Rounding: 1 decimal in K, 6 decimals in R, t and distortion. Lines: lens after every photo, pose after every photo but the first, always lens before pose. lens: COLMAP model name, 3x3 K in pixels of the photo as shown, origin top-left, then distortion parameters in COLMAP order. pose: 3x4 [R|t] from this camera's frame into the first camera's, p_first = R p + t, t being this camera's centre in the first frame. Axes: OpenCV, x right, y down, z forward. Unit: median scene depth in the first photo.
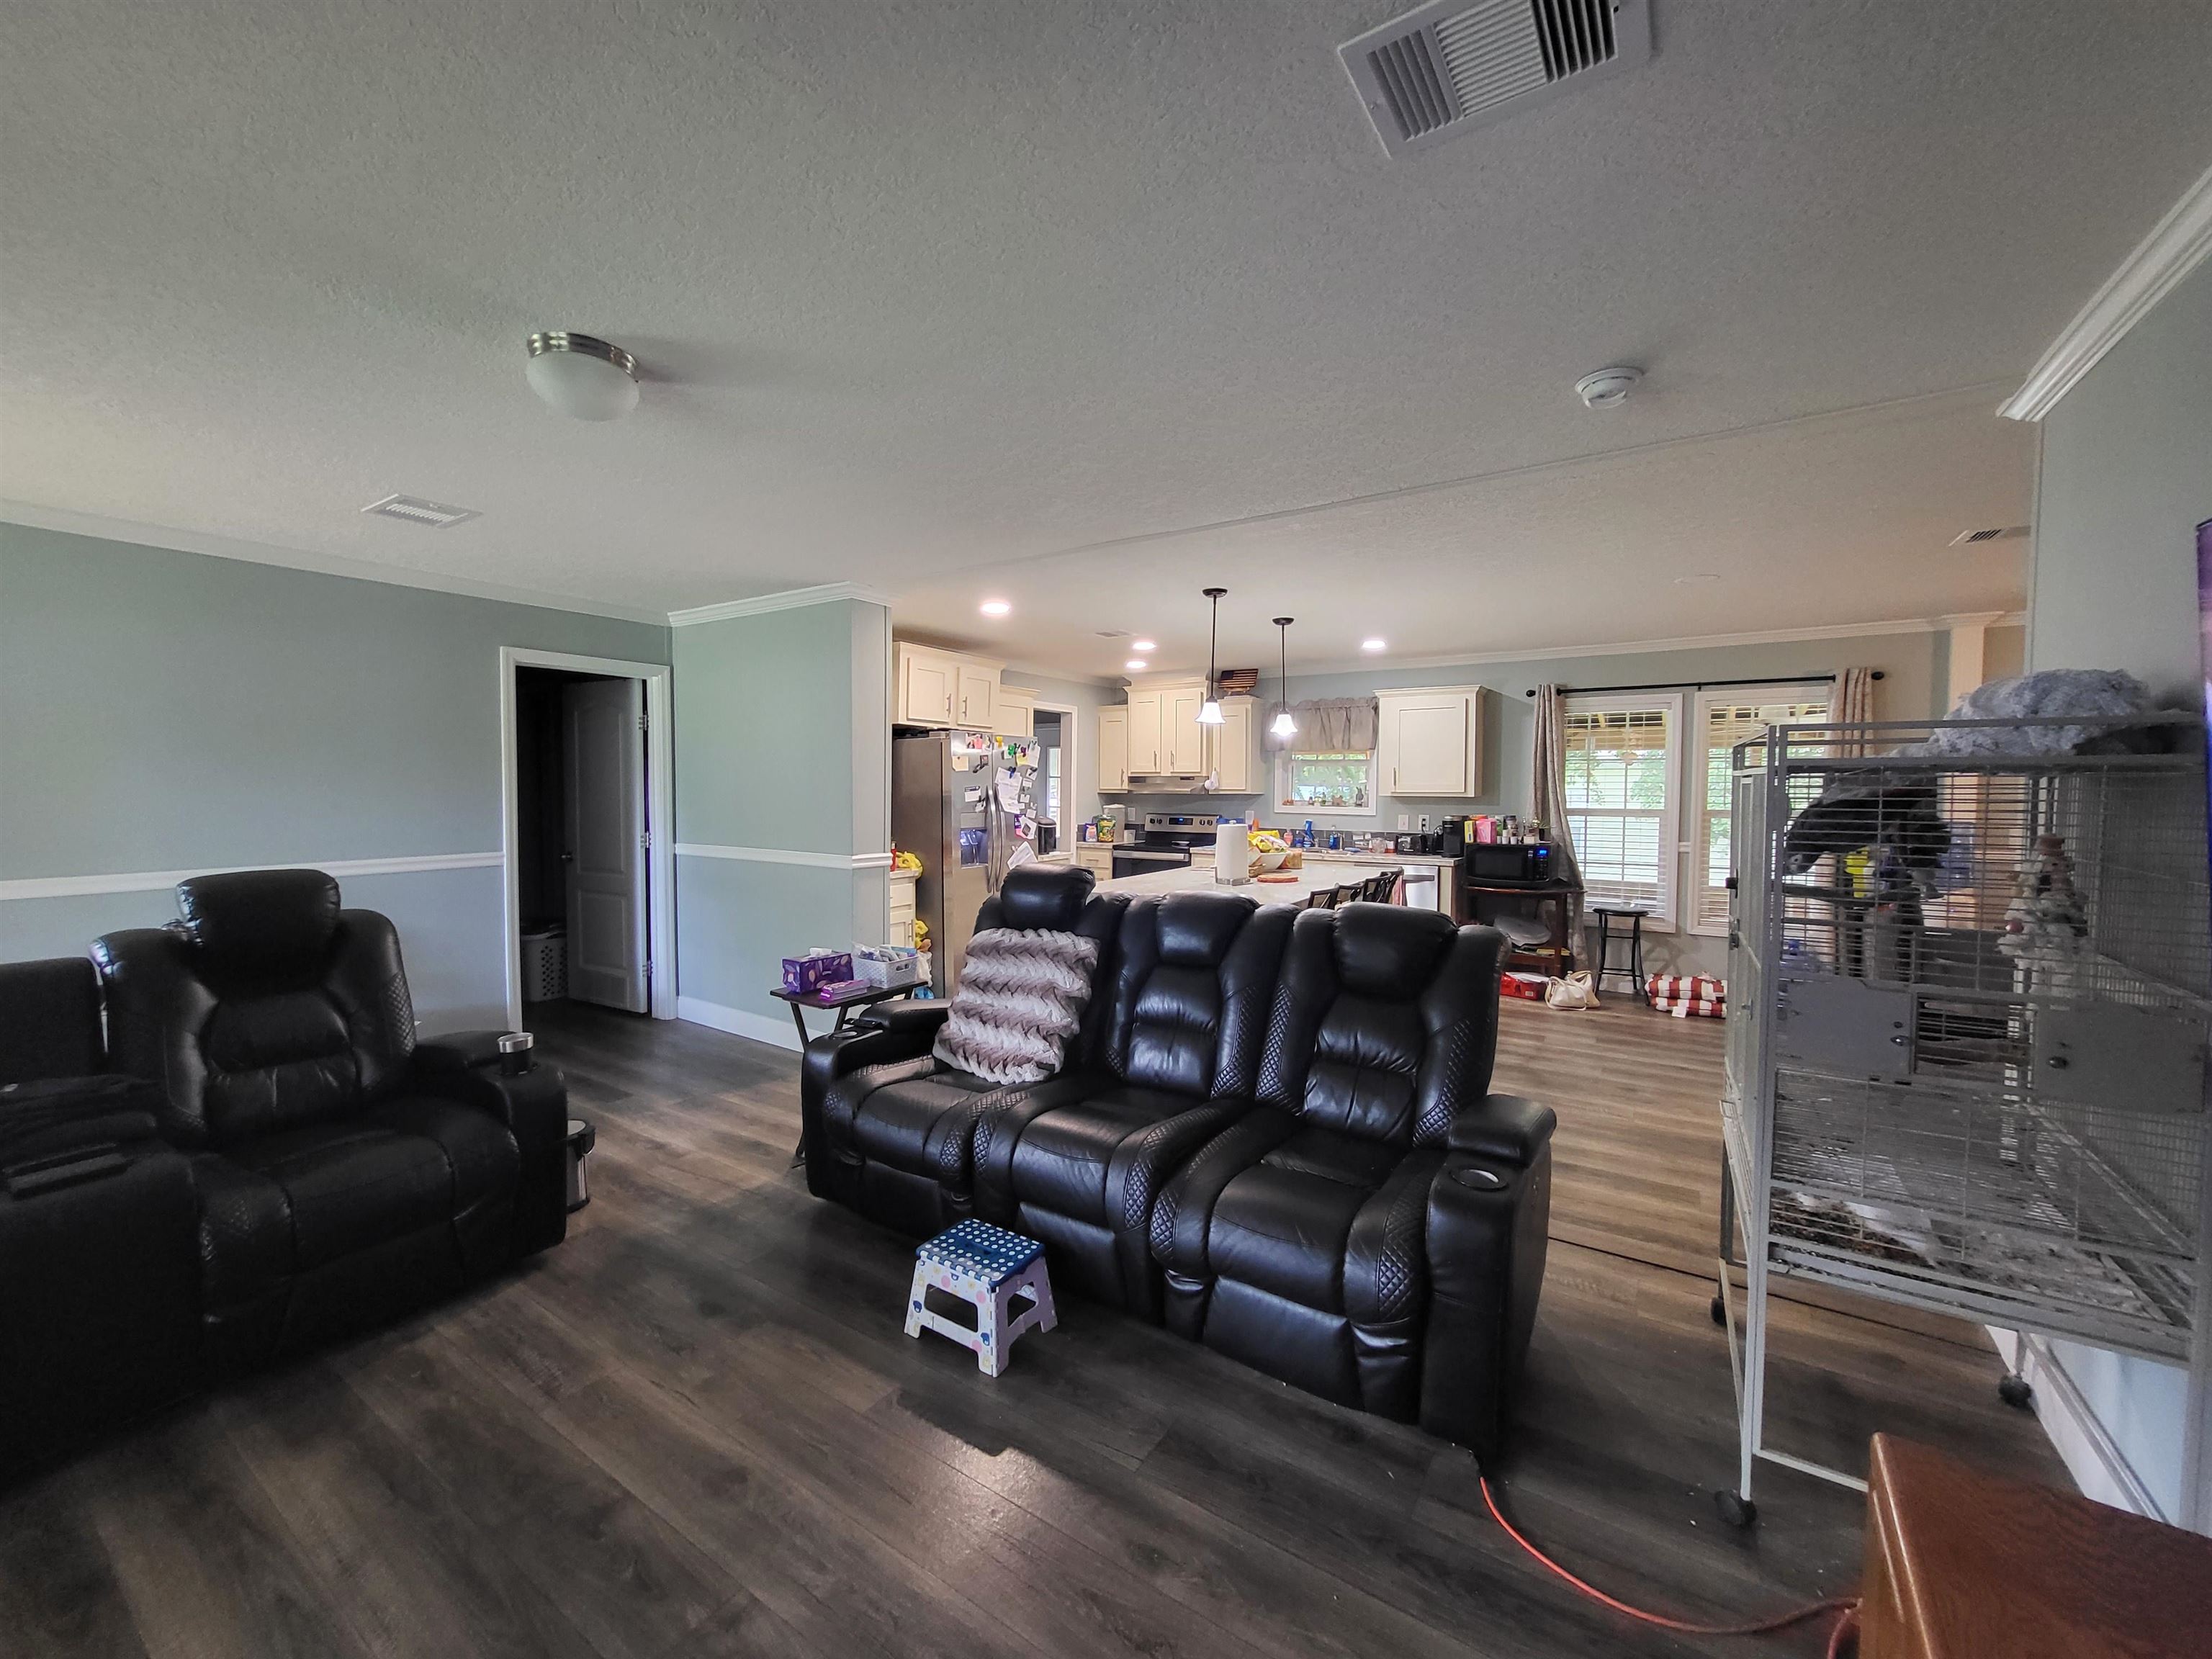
lens RADIAL K [[879.7, 0, 1093.2], [0, 879.7, 829.1], [0, 0, 1]] dist [-0.004203, -0.001115]
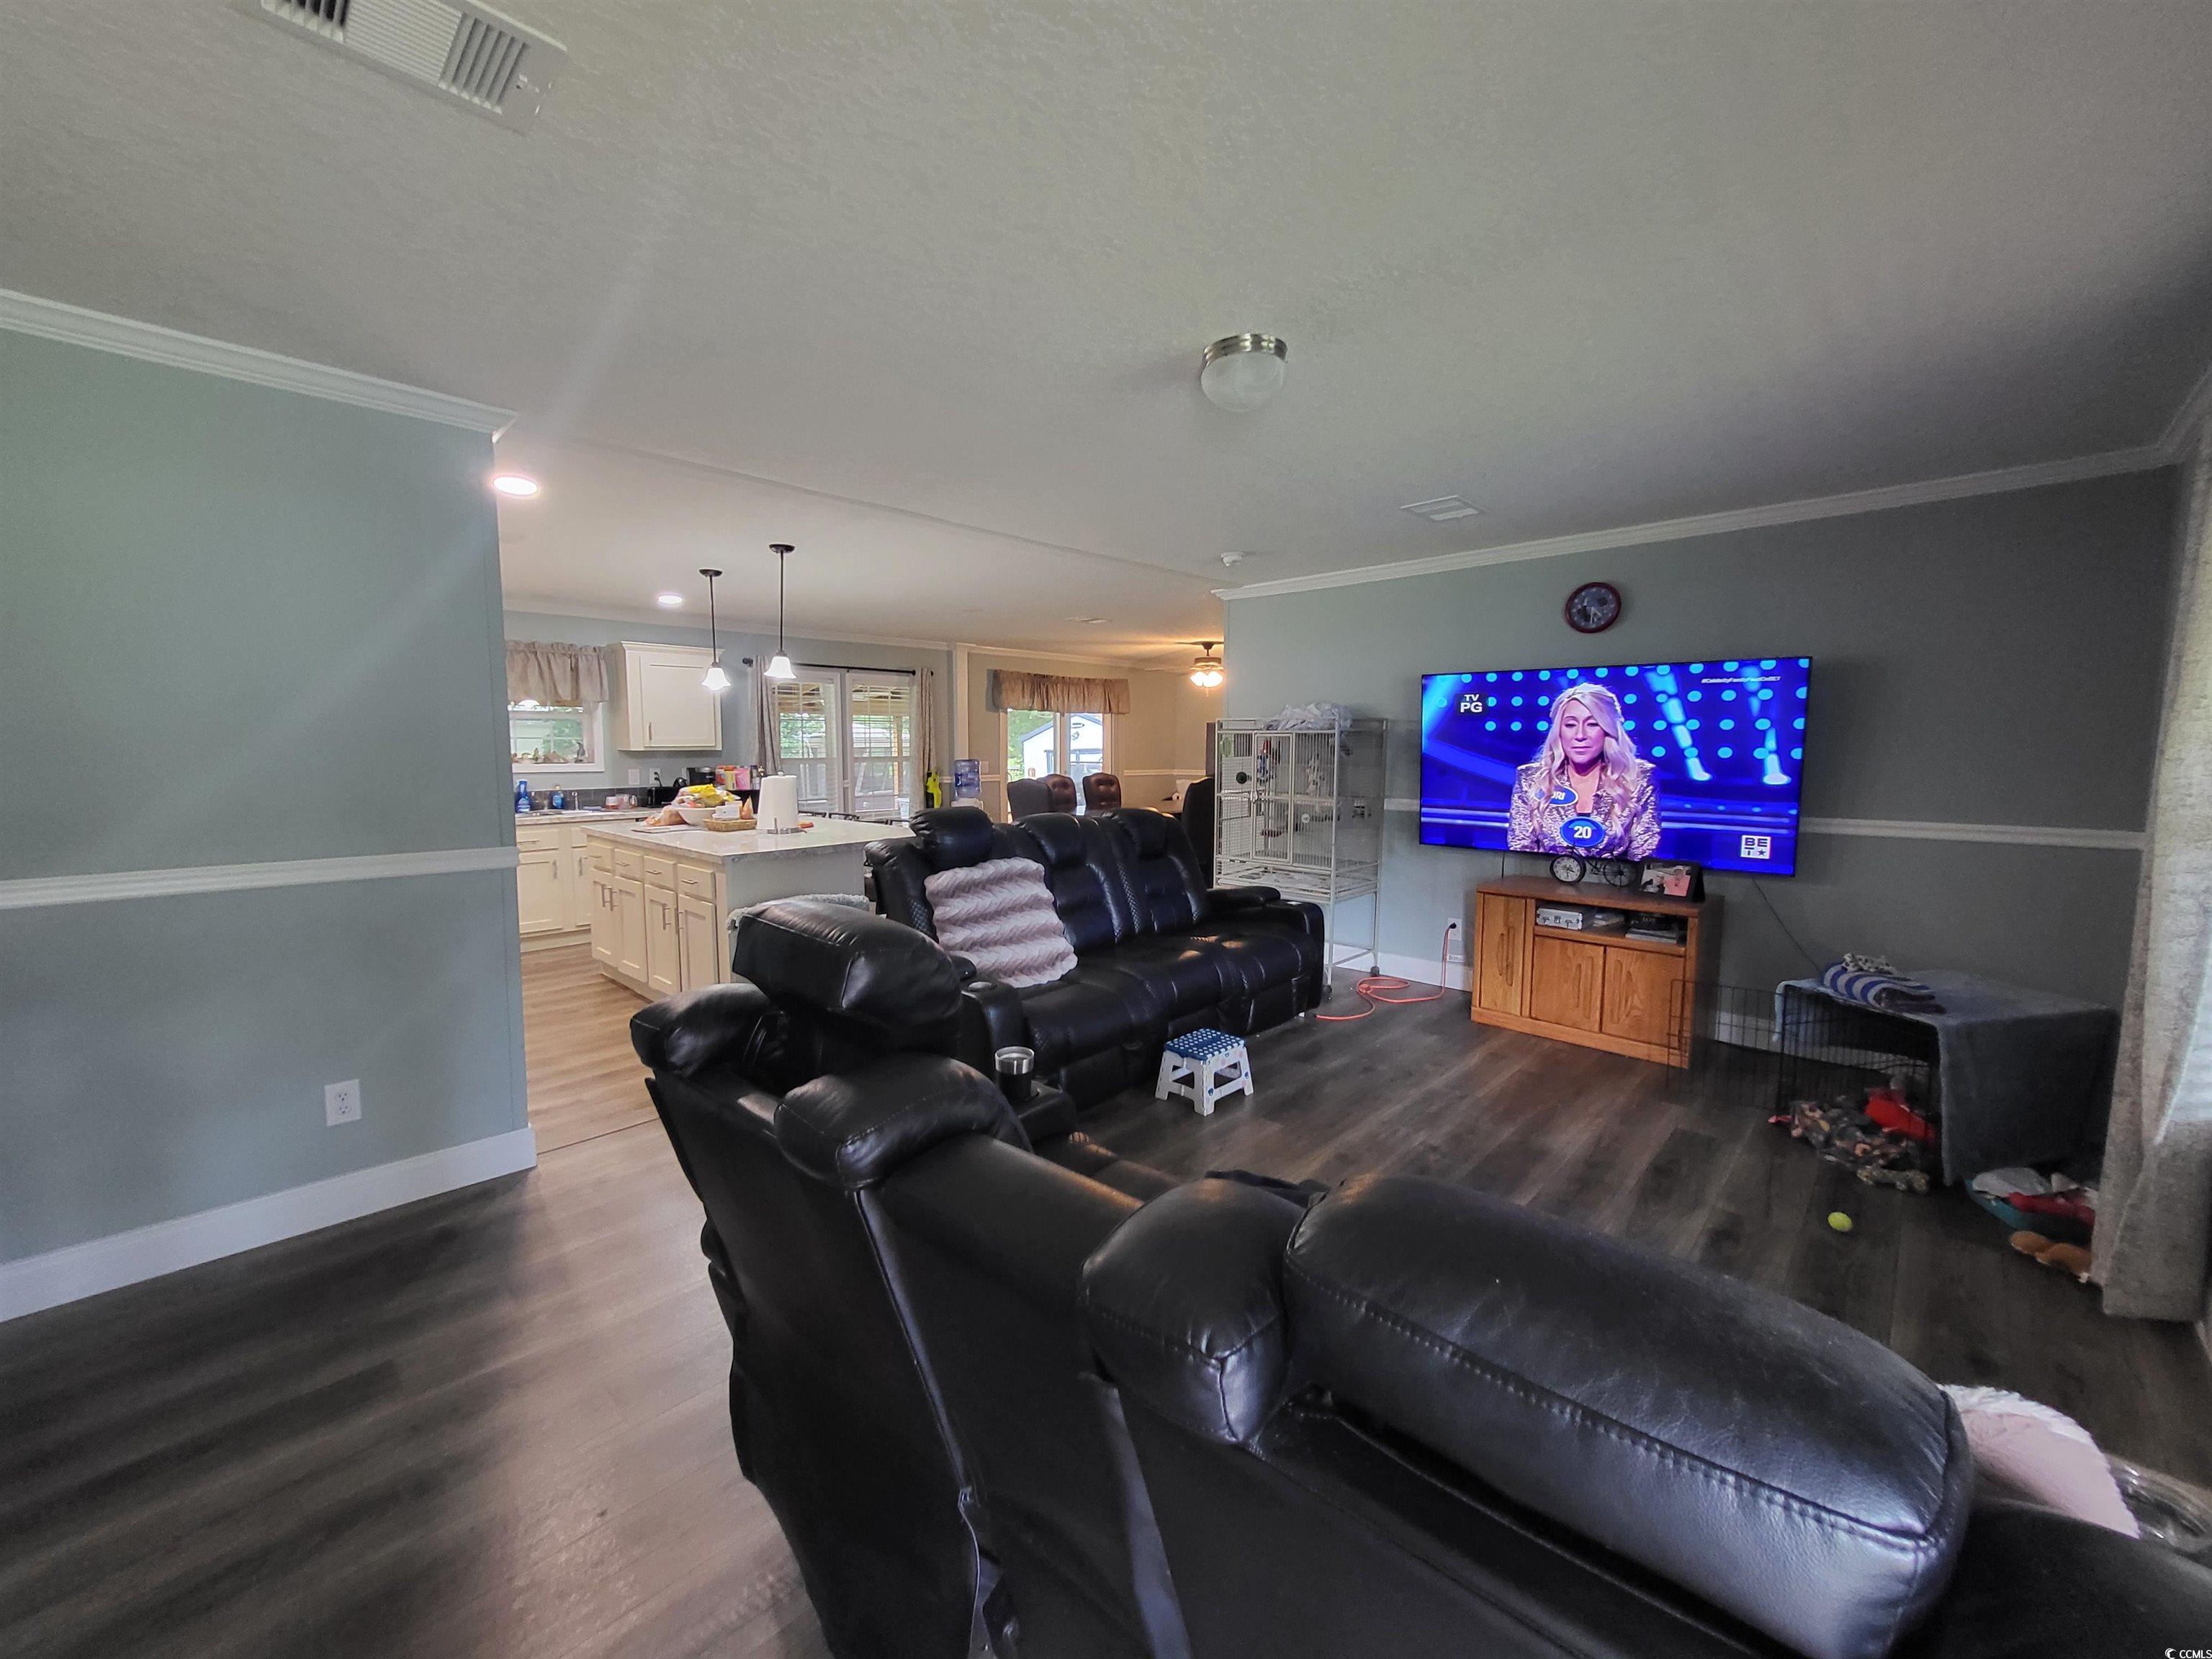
lens RADIAL K [[879.7, 0, 1090.1], [0, 879.7, 824.9], [0, 0, 1]] dist [-0.004203, -0.001115]
pose [[0.186148, -0.092325, 0.978174, -0.697889], [0.046727, 0.995281, 0.085048, -0.018601], [-0.981410, 0.029876, 0.189583, 0.402203]]
